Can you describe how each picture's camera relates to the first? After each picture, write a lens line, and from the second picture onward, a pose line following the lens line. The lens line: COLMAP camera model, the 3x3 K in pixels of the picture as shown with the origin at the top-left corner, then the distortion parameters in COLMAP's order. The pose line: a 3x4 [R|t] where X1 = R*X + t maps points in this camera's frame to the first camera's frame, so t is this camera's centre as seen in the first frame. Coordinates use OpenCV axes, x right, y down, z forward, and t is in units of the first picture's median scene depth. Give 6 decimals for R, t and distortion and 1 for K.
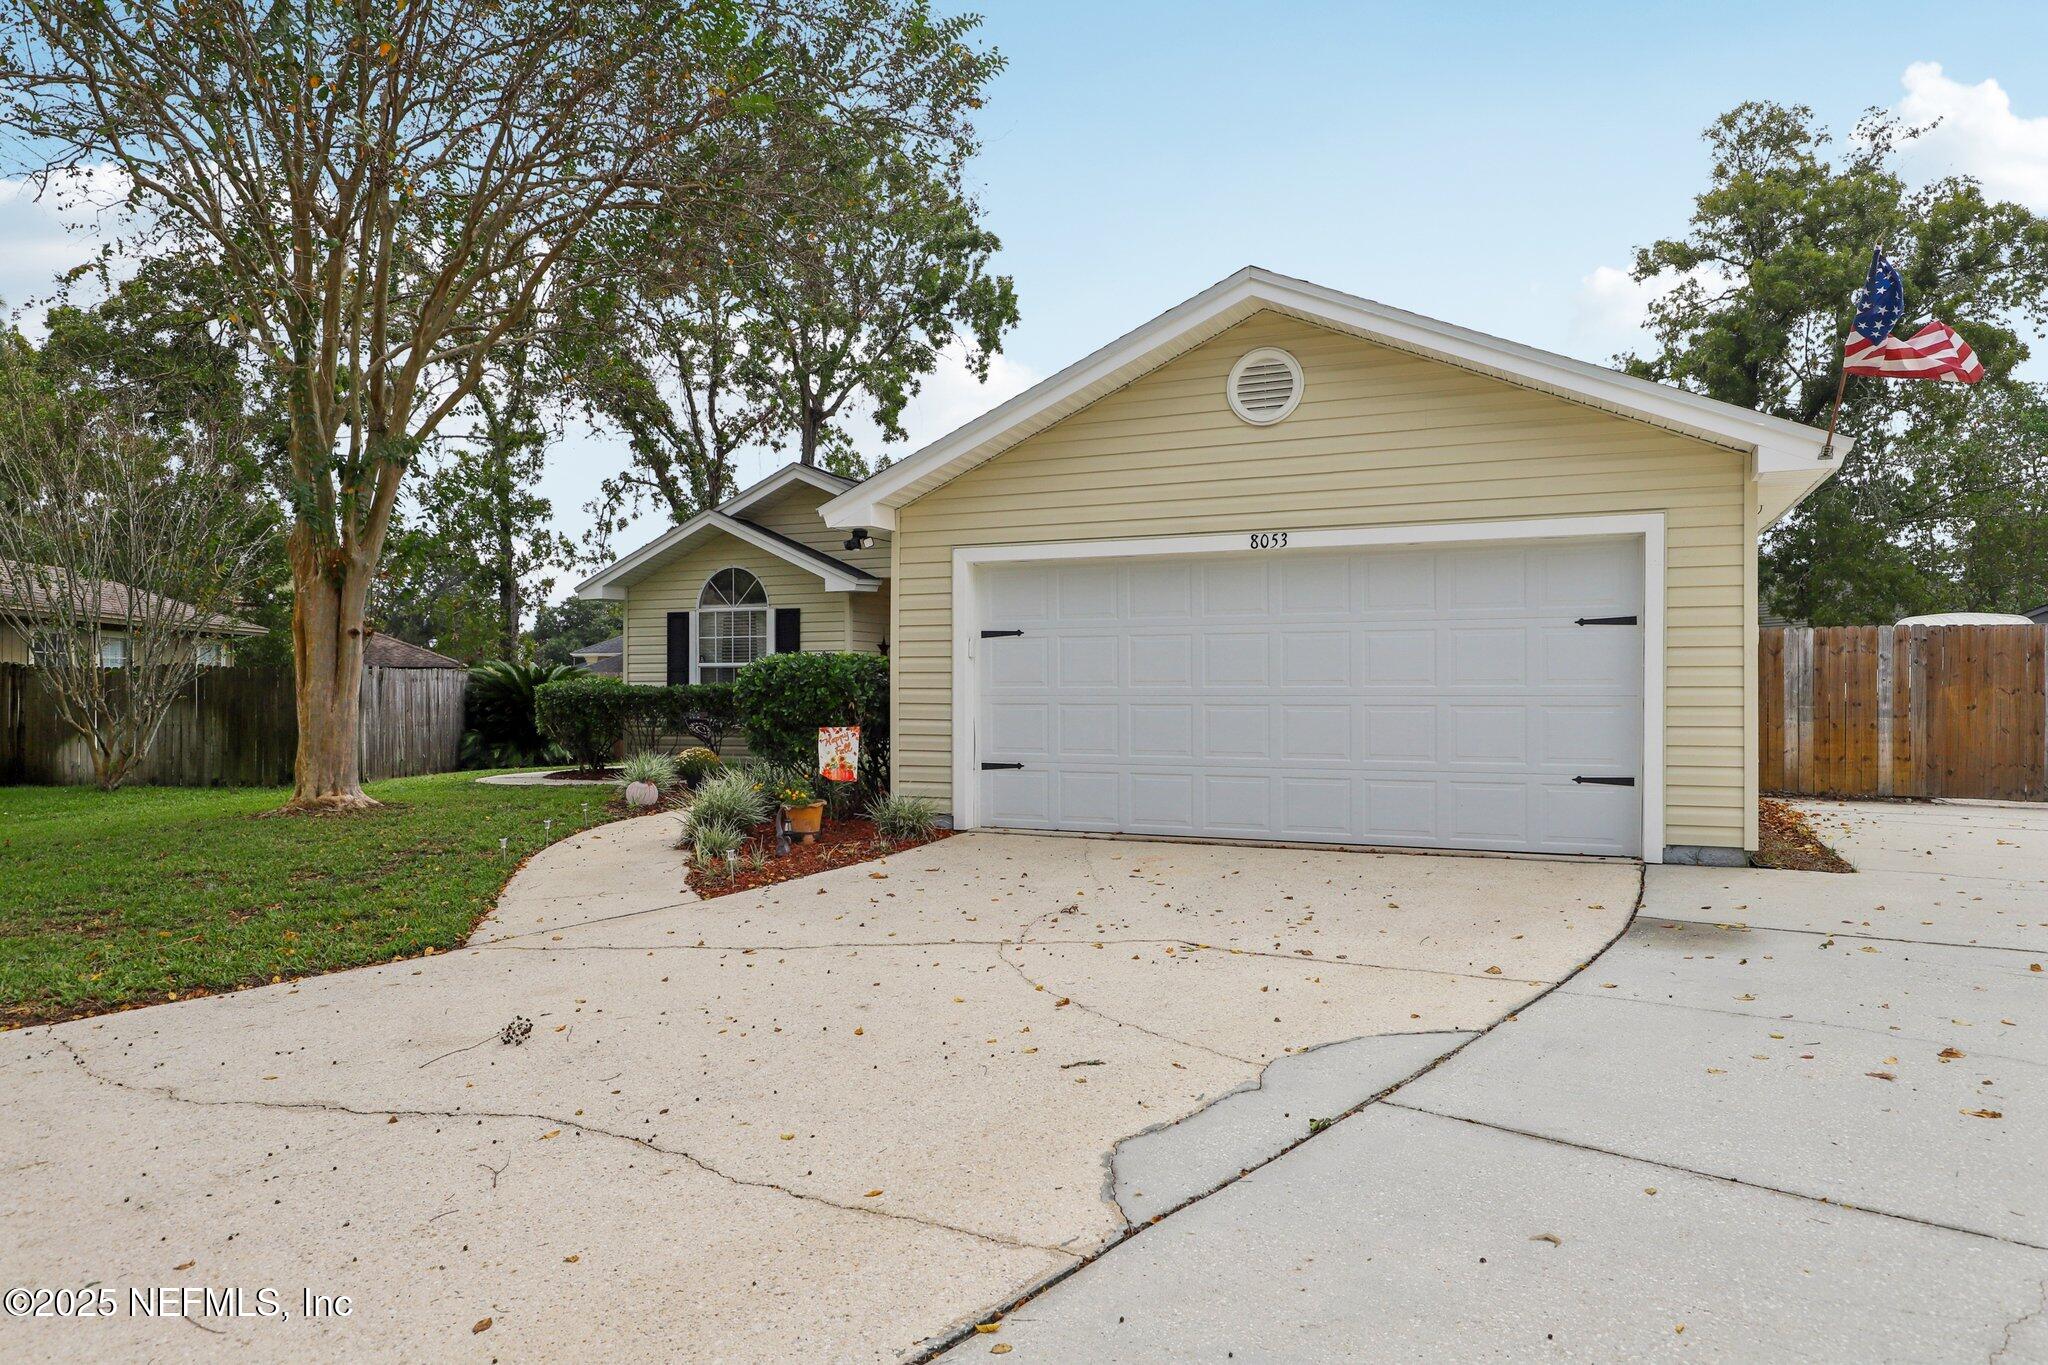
lens RADIAL K [[1303.4, 0, 1011.8], [0, 1303.4, 719.4], [0, 0, 1]] dist [0.001957, 0.002184]
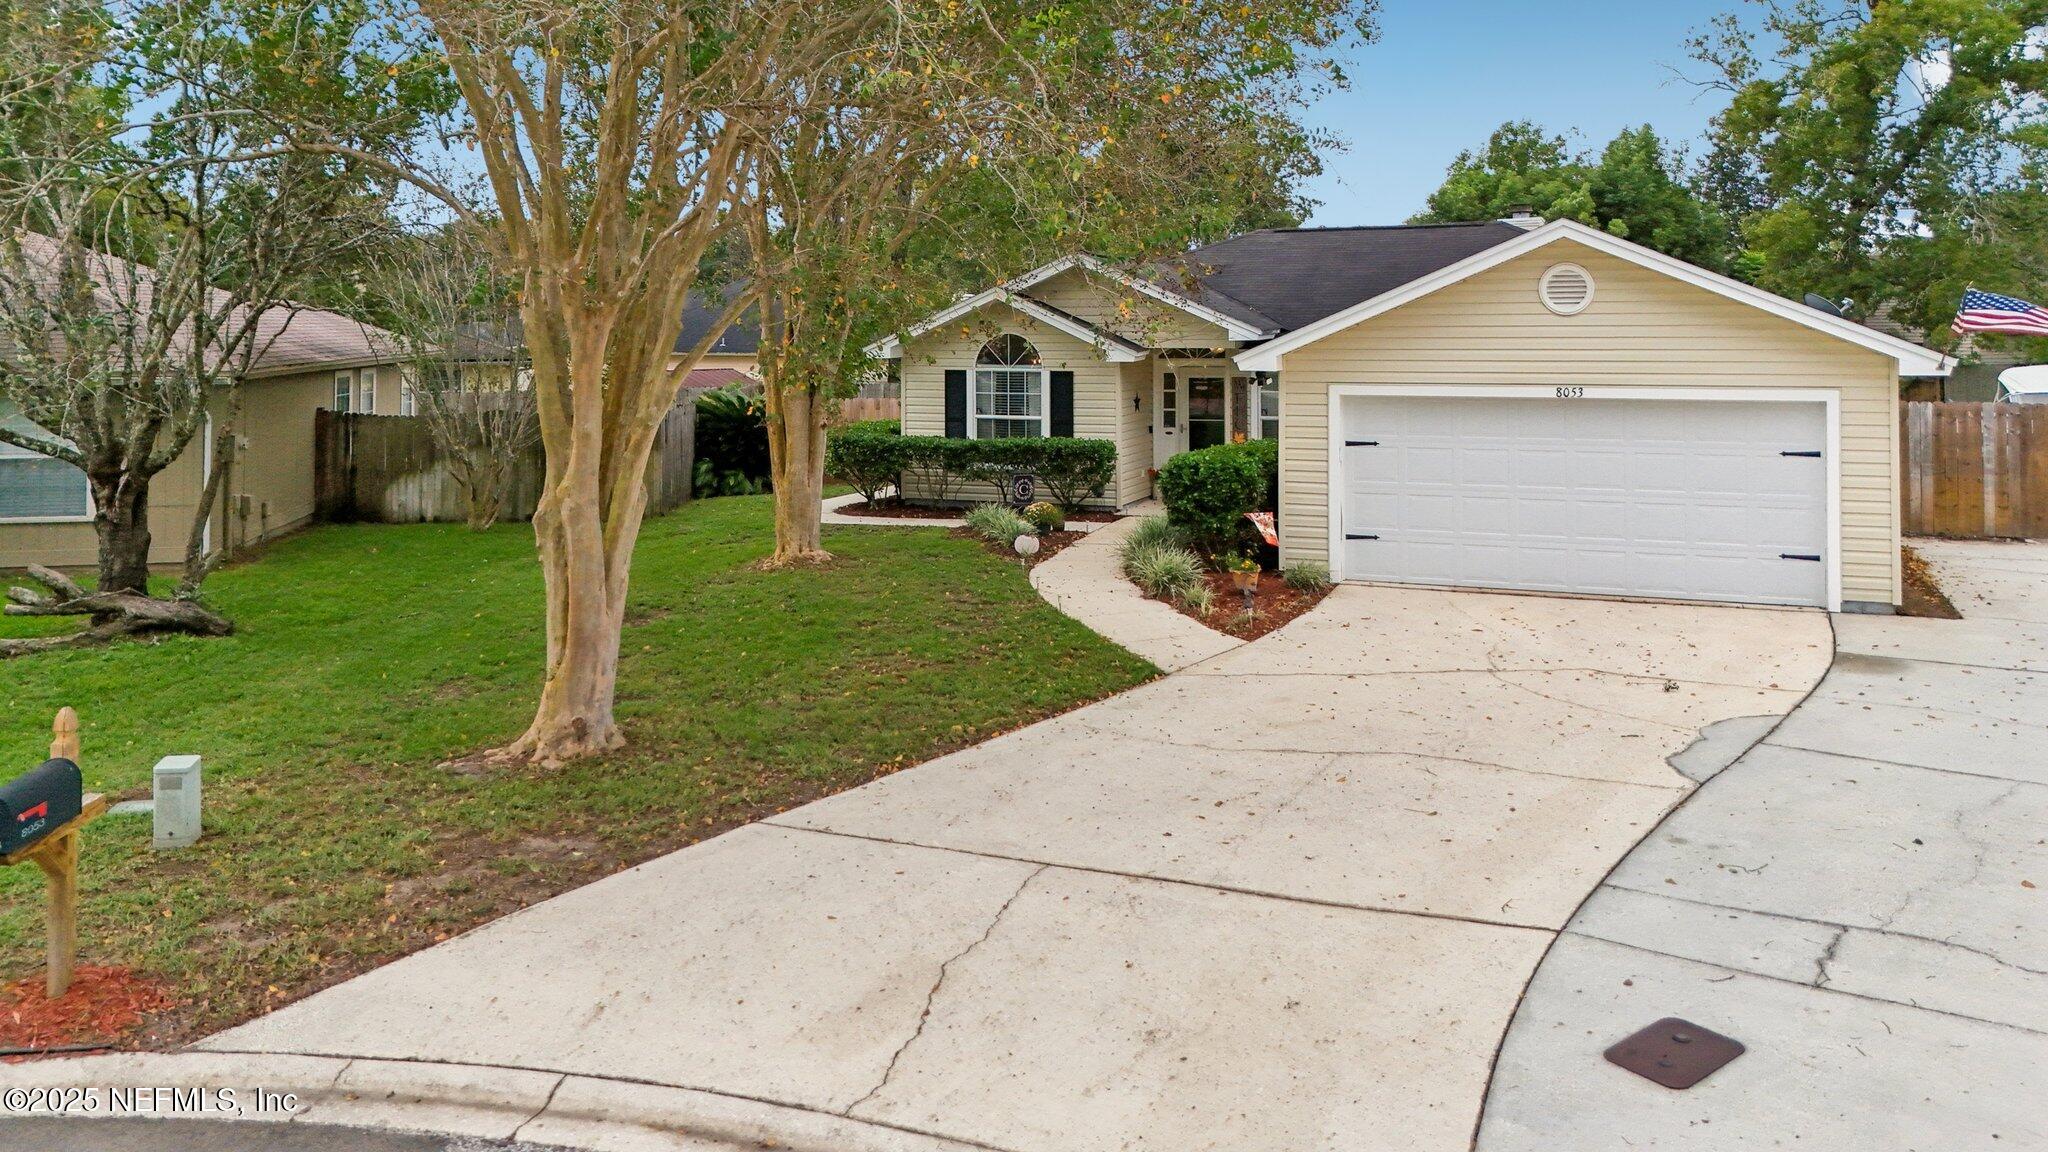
lens RADIAL K [[1639.0, 0, 983.8], [0, 1639.0, 356.3], [0, 0, 1]] dist [0.032451, -0.010346]
pose [[0.999454, -0.006512, 0.032408, -0.374659], [0.006467, 0.999978, 0.001472, -0.130908], [-0.032417, -0.001261, 0.999474, -0.602402]]
